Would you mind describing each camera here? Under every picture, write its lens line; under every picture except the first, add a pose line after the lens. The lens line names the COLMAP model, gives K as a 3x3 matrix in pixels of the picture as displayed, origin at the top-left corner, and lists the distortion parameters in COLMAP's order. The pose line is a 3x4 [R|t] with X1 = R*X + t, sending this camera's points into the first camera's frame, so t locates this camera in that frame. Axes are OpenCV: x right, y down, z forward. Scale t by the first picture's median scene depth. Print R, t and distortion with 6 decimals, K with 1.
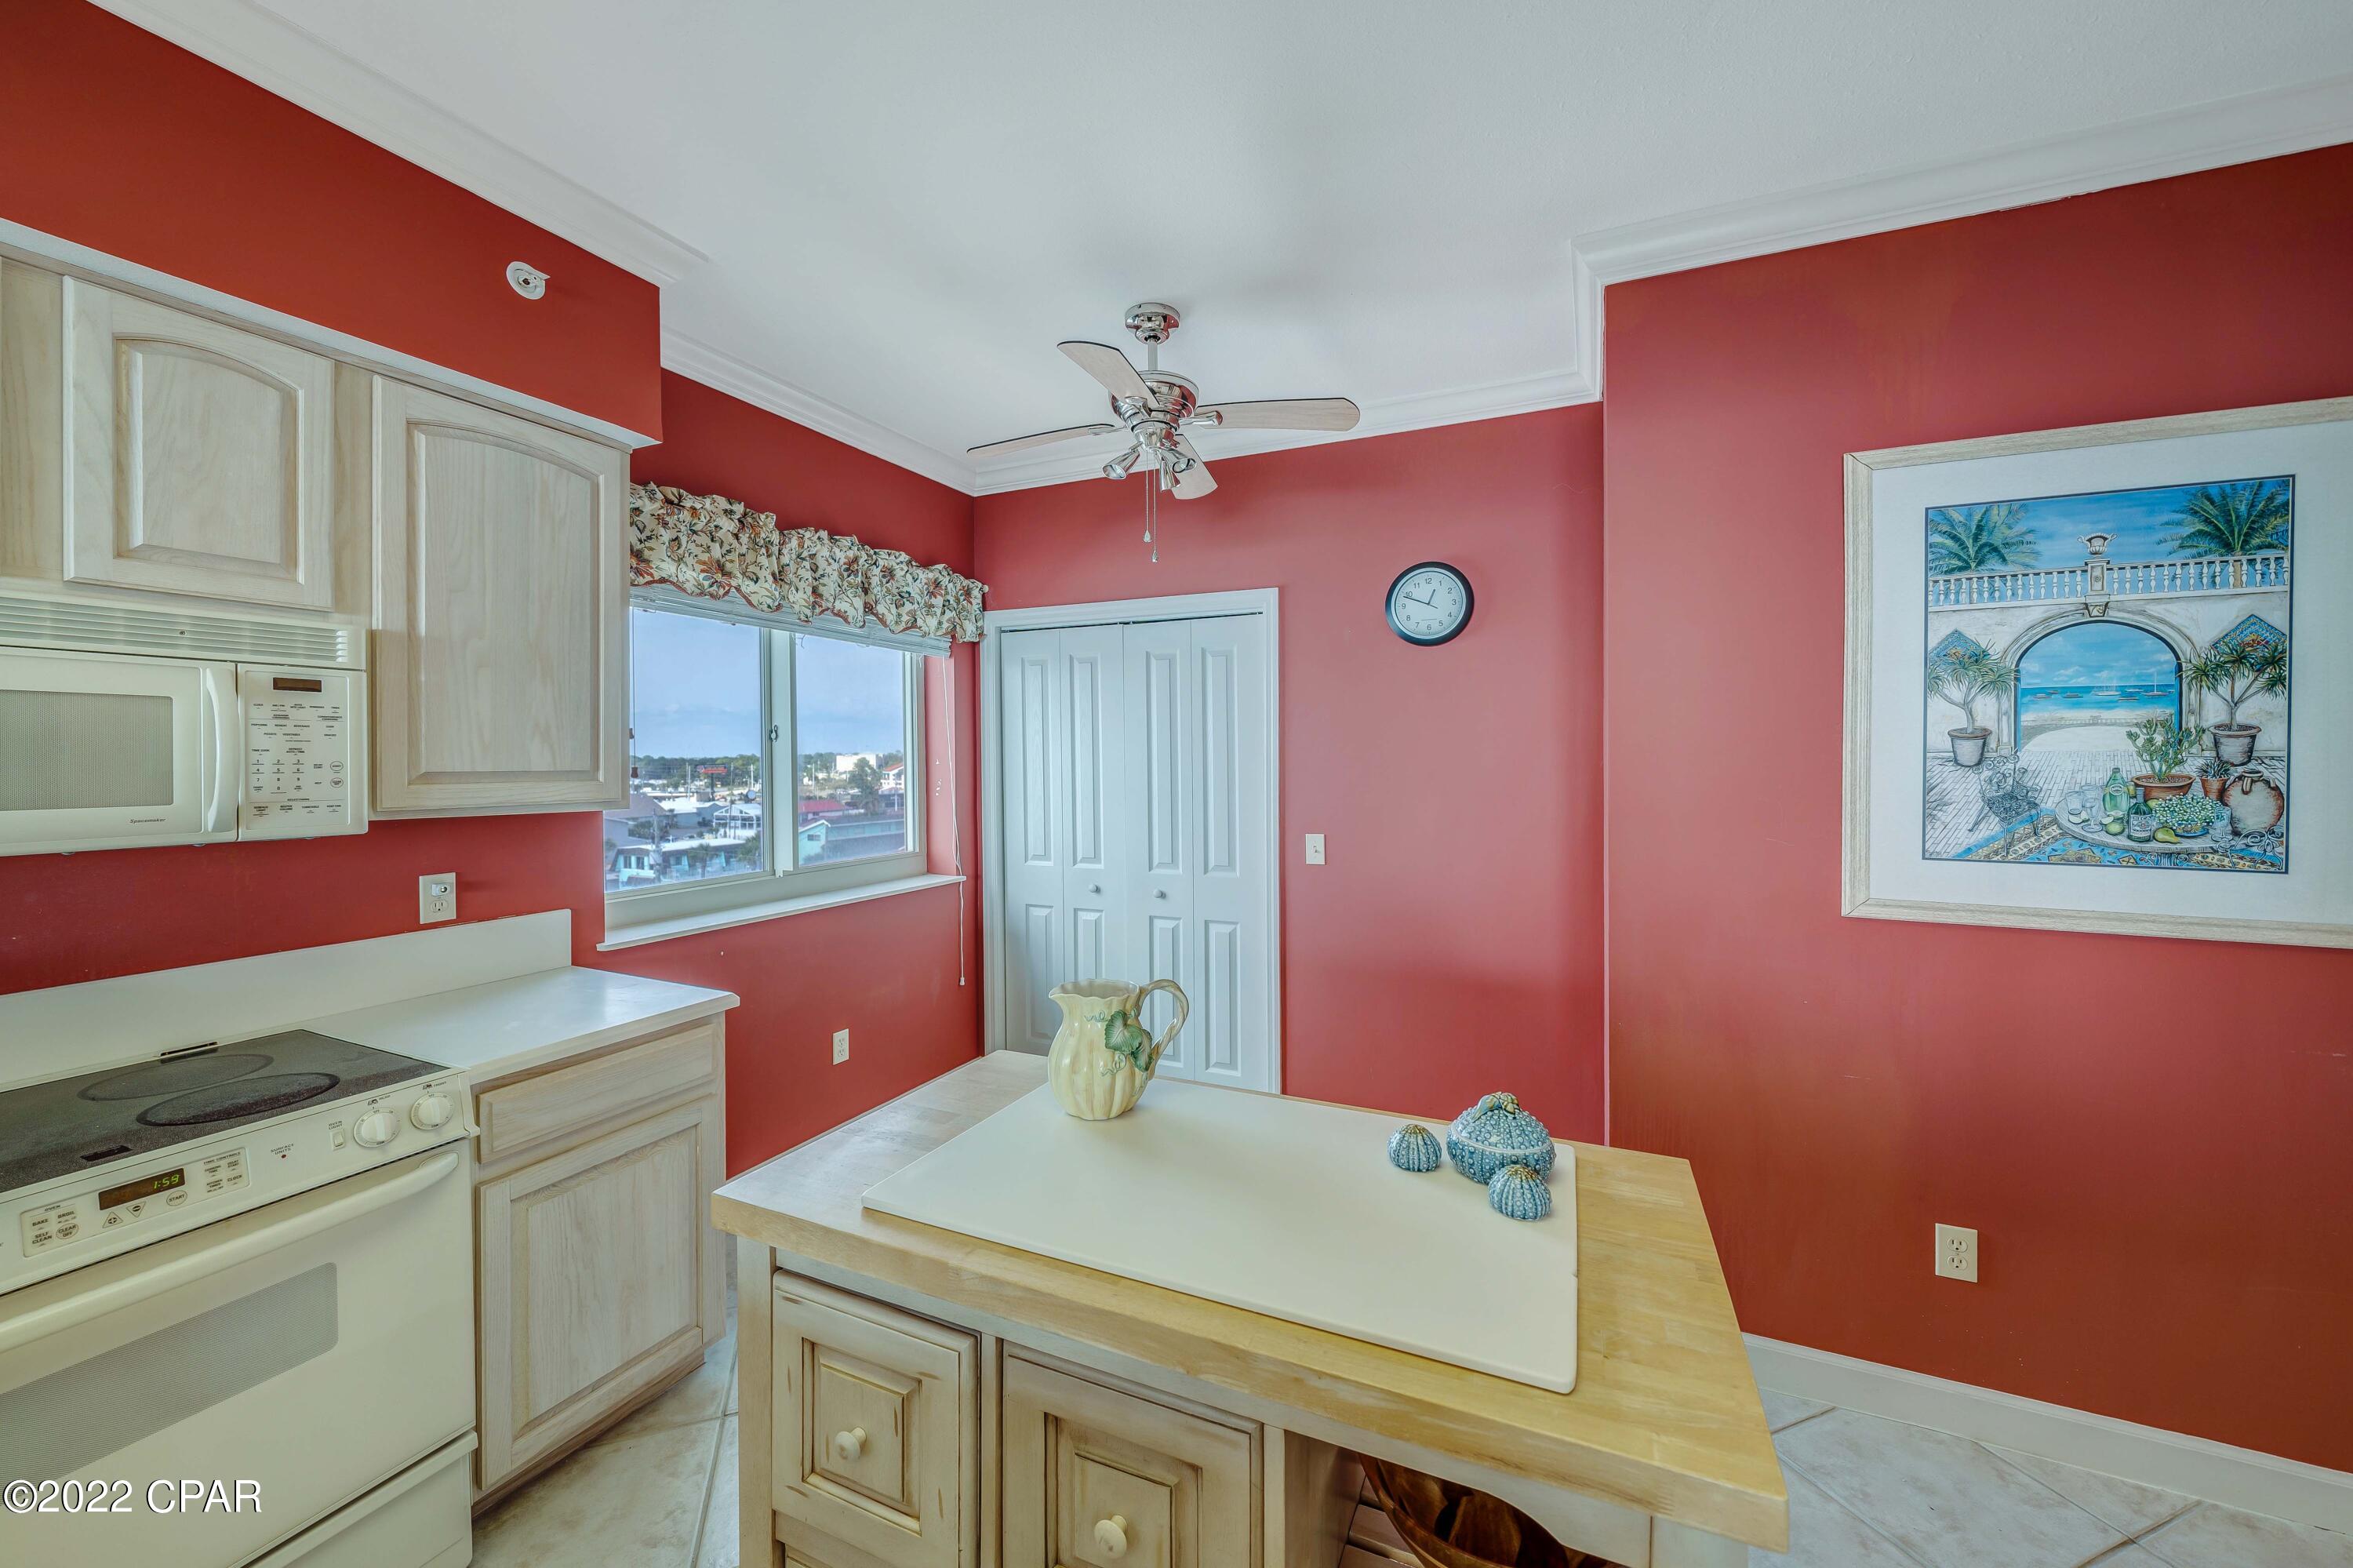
lens RADIAL K [[820.0, 0, 1236.9], [0, 820.0, 756.3], [0, 0, 1]] dist [-0.005207, 0.000386]
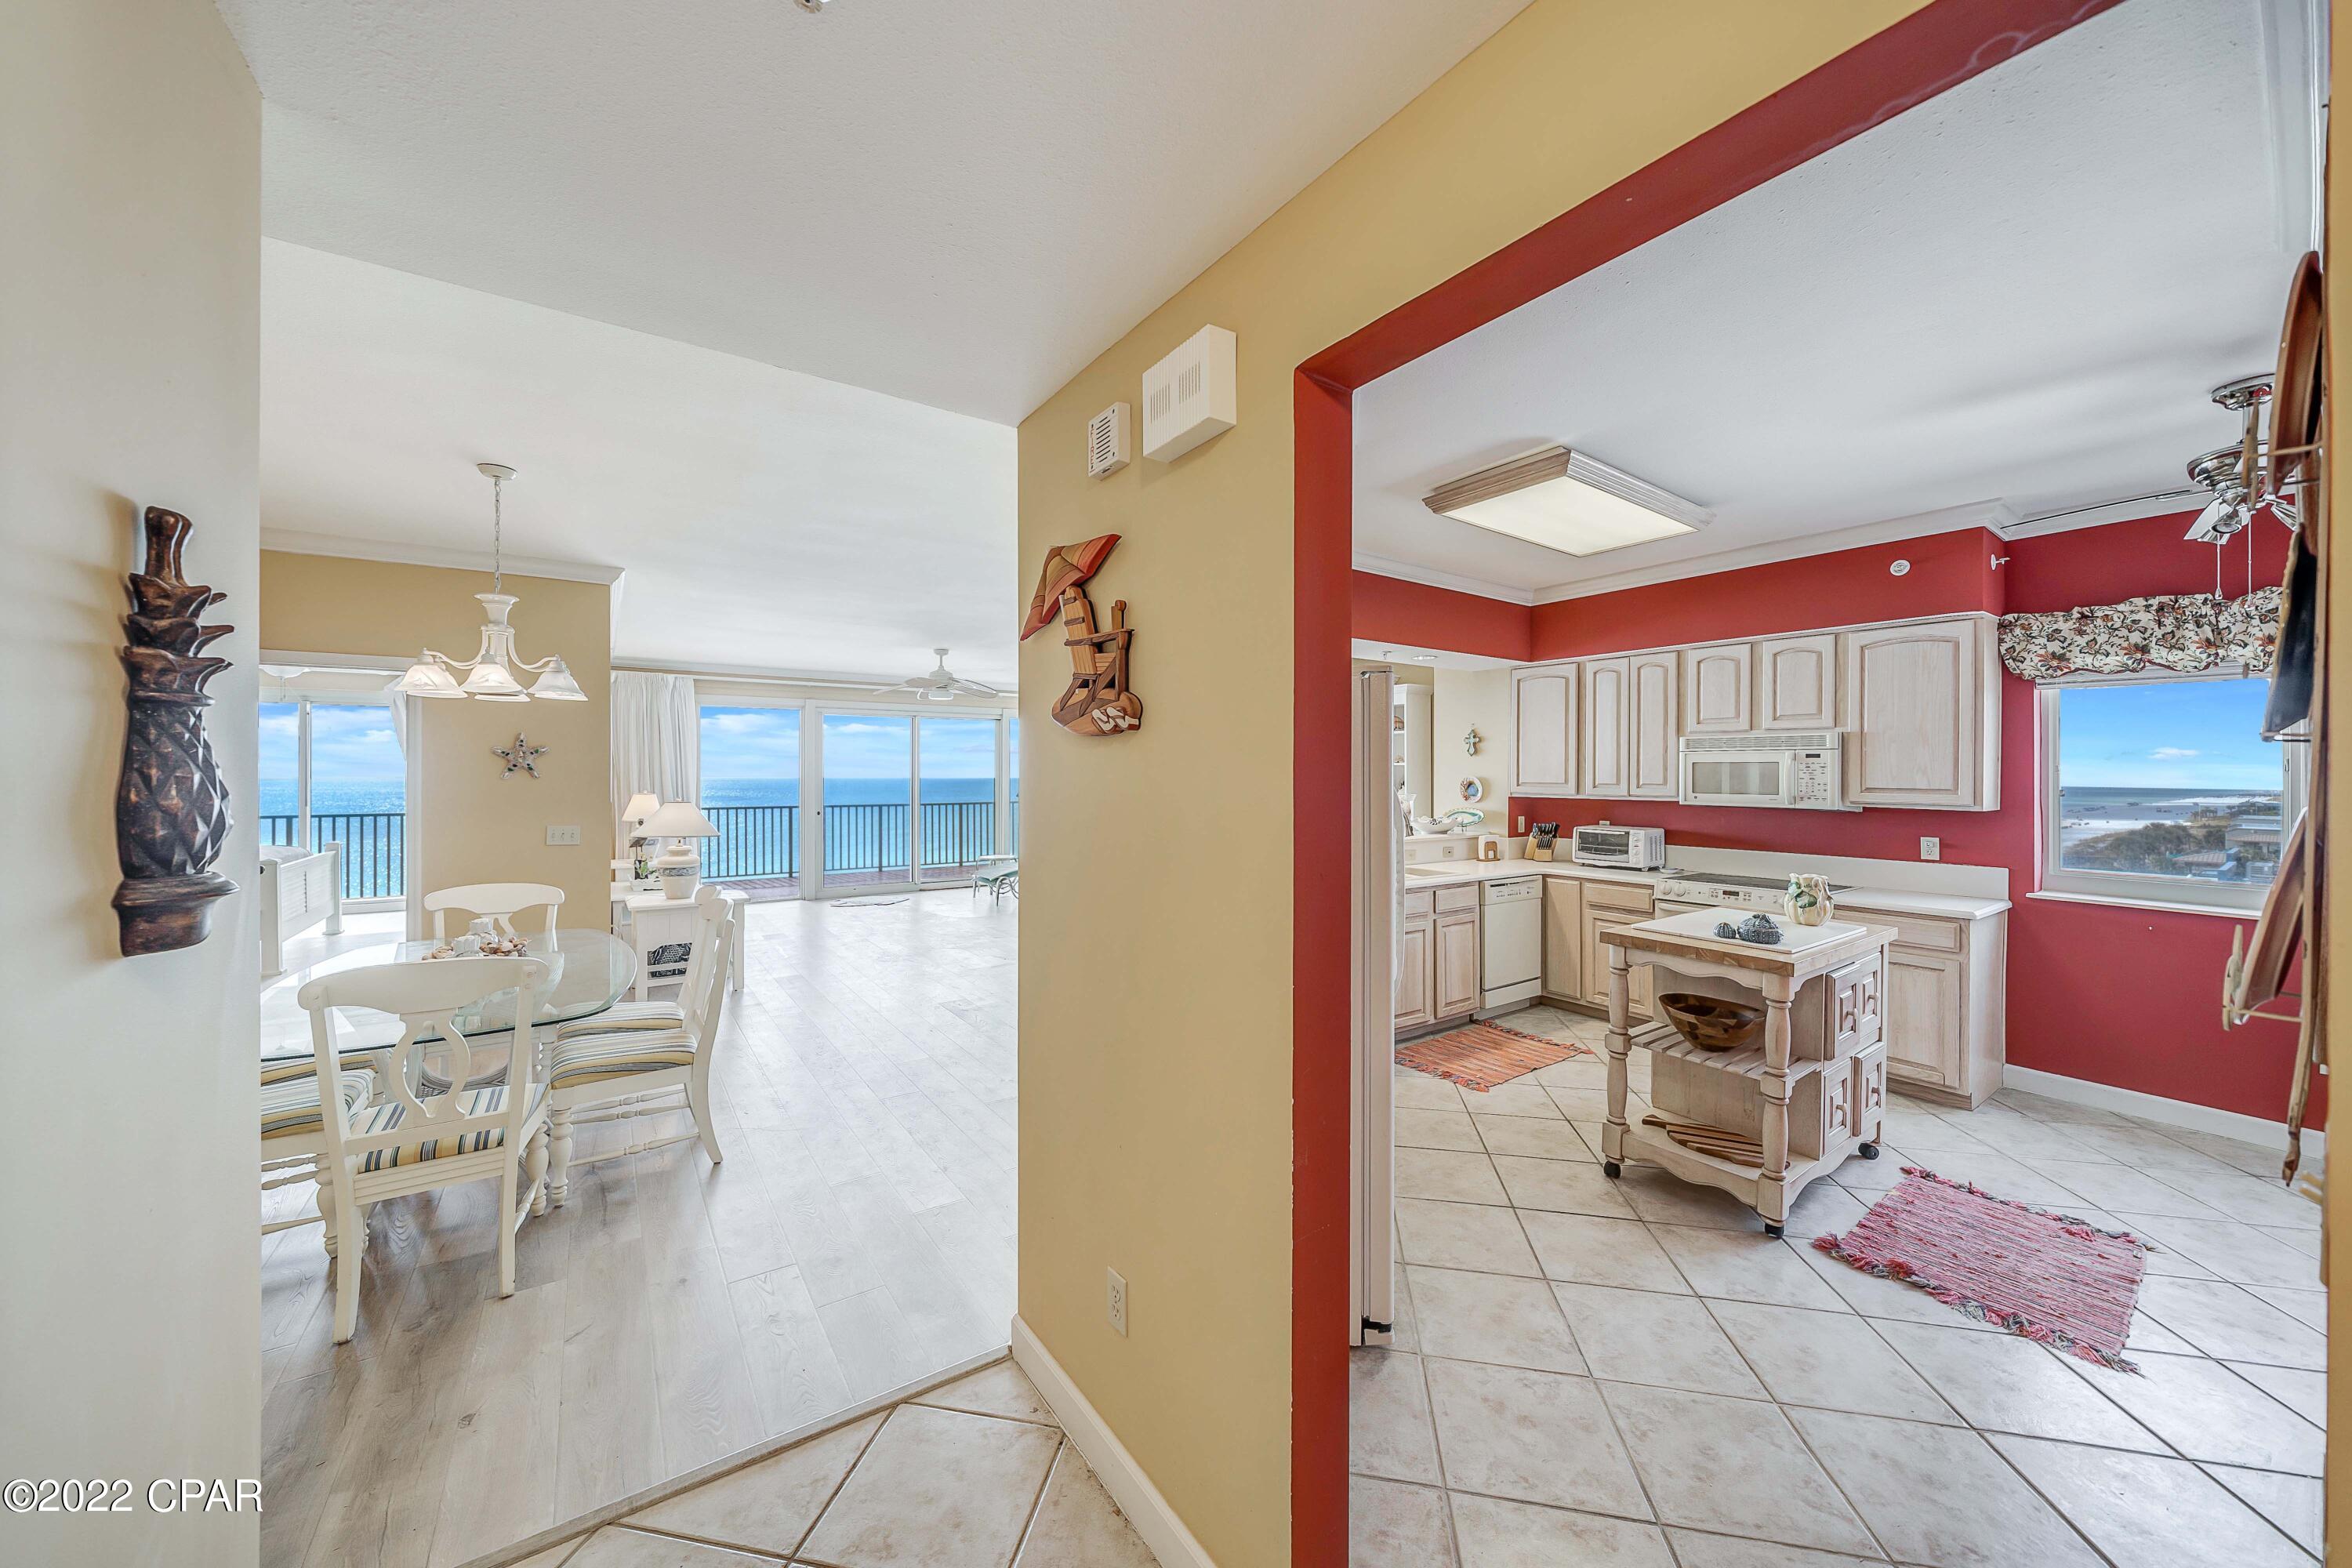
lens RADIAL K [[819.6, 0, 1158.1], [0, 819.6, 778.1], [0, 0, 1]] dist [-0.005207, 0.000386]
pose [[-0.541410, 0.007005, -0.840729, 1.889260], [-0.005917, 0.999909, 0.012141, -0.023067], [0.840738, 0.011548, -0.541320, 0.459805]]
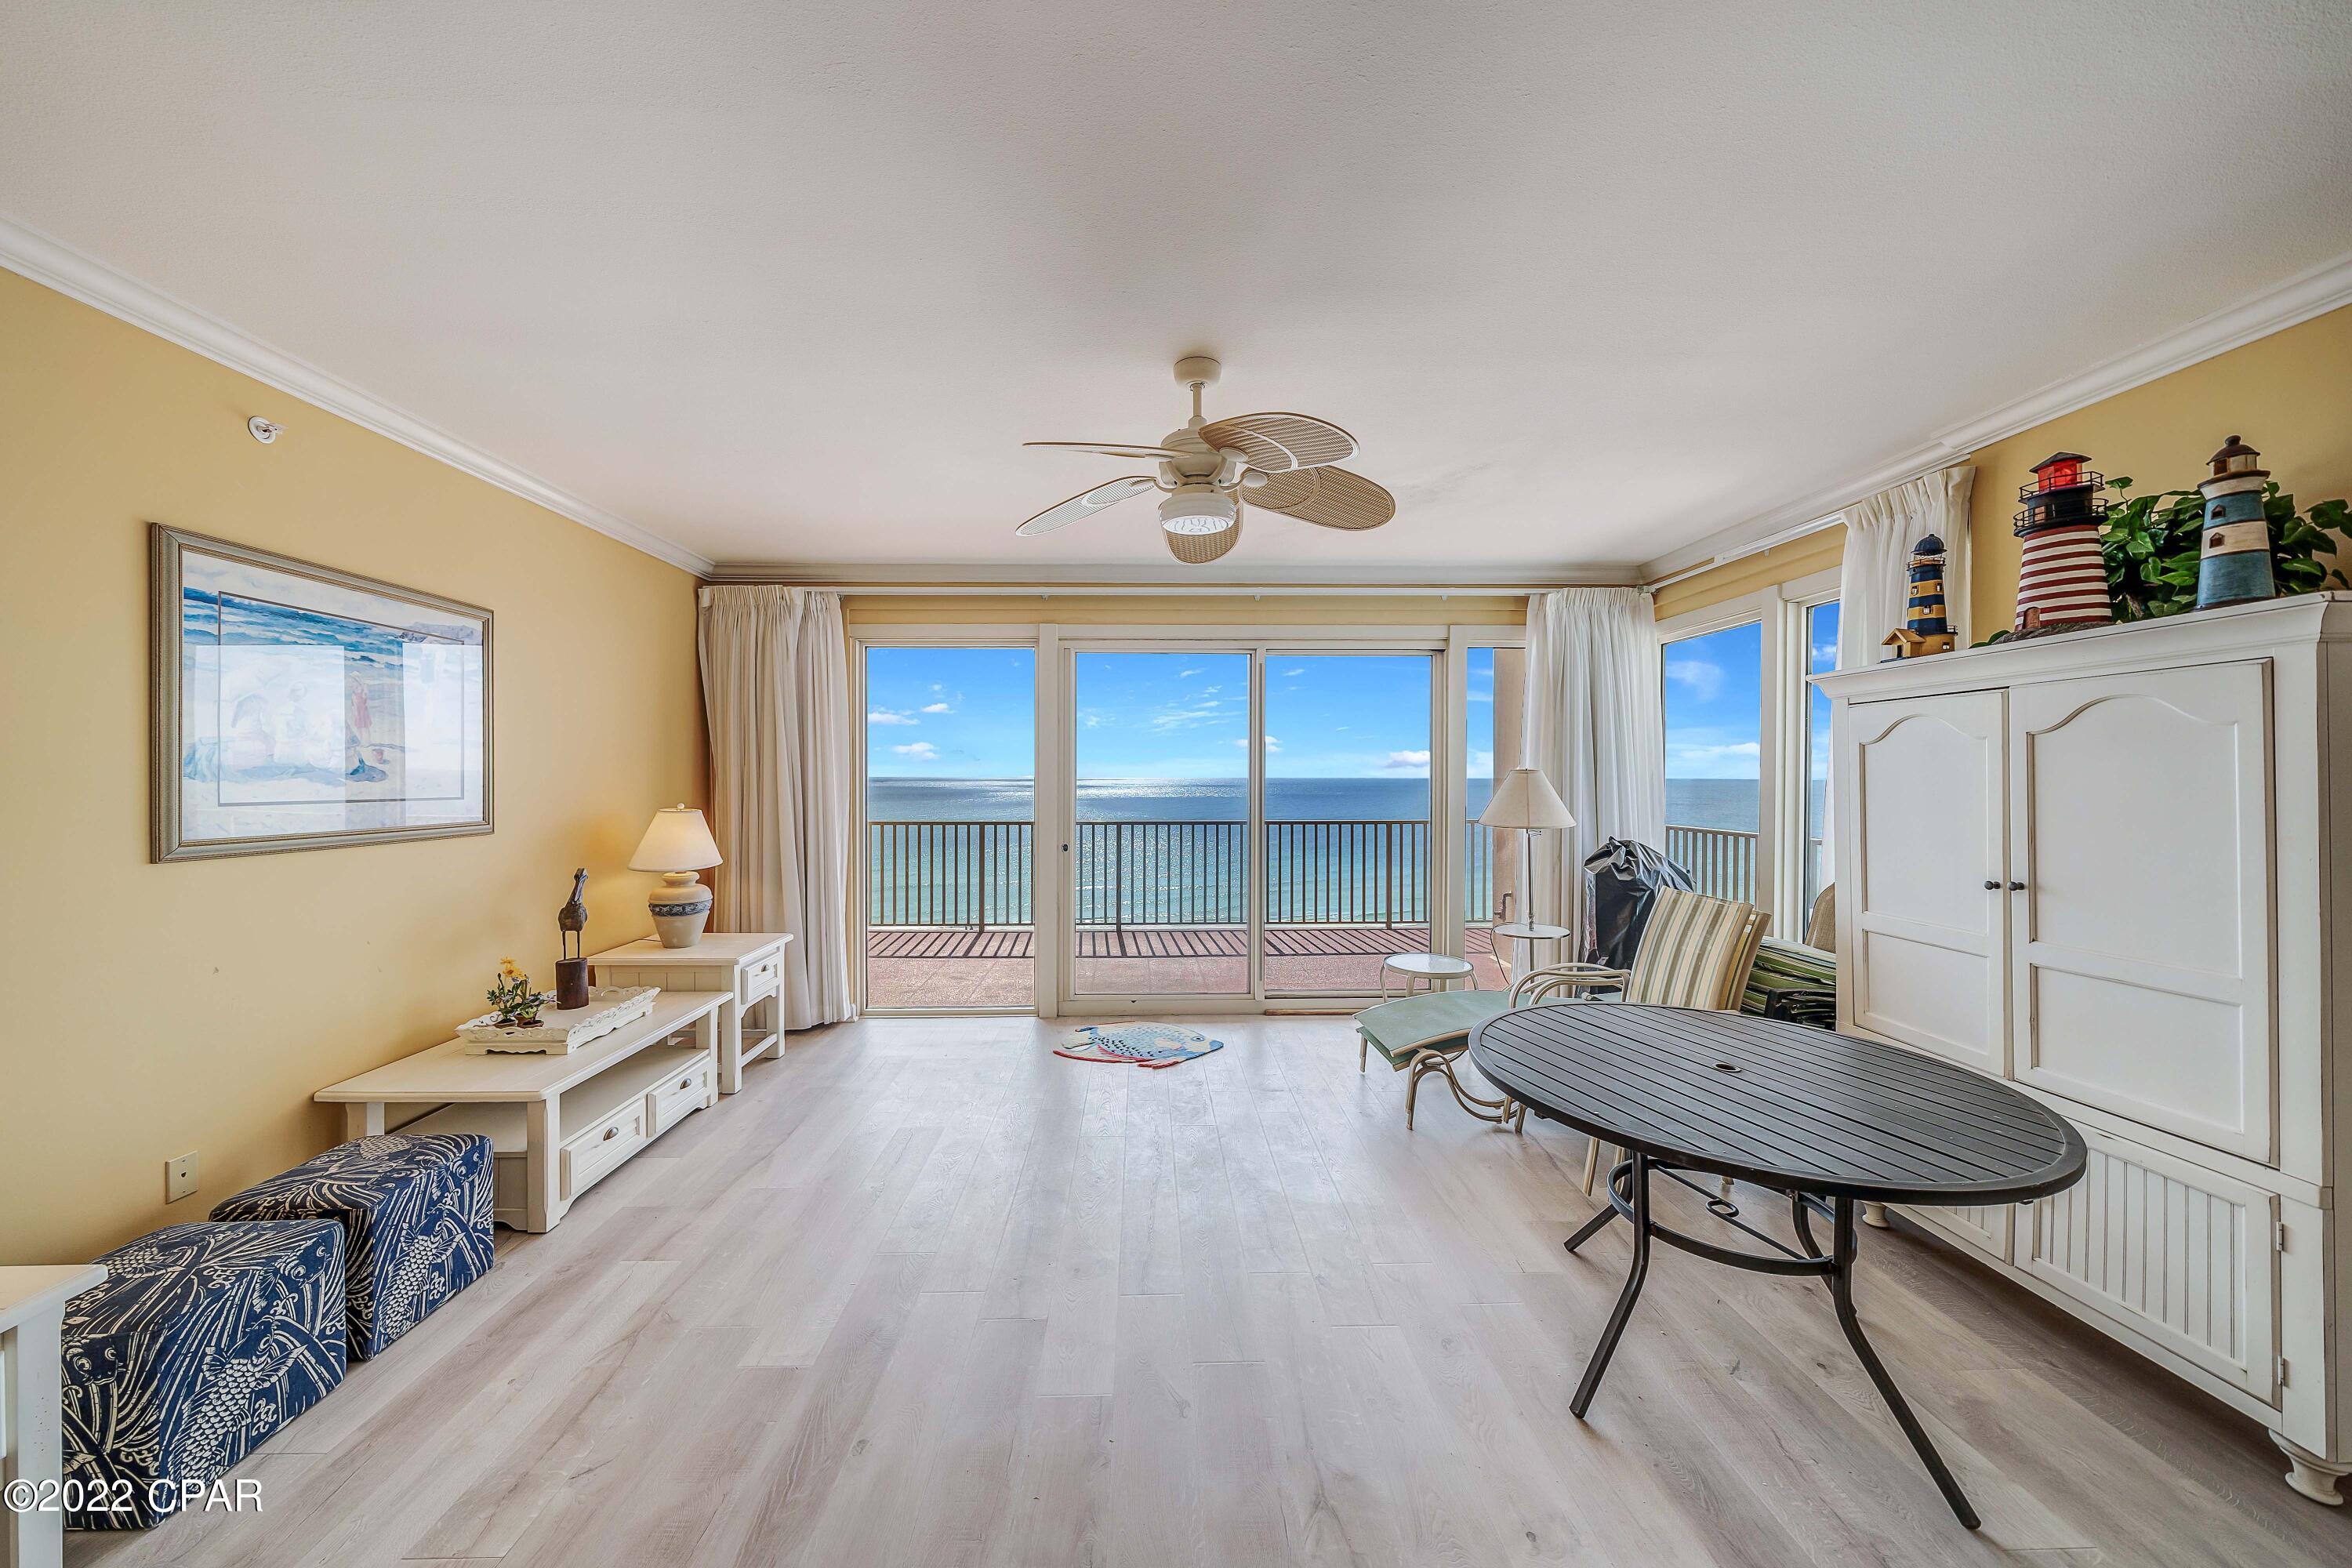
lens RADIAL K [[819.6, 0, 1164.2], [0, 819.6, 784.1], [0, 0, 1]] dist [-0.005207, 0.000386]
pose [[-0.912456, 0.009887, -0.409054, -0.392953], [0.001473, 0.999781, 0.020881, 0.011461], [0.409171, 0.018450, -0.912271, -1.520310]]
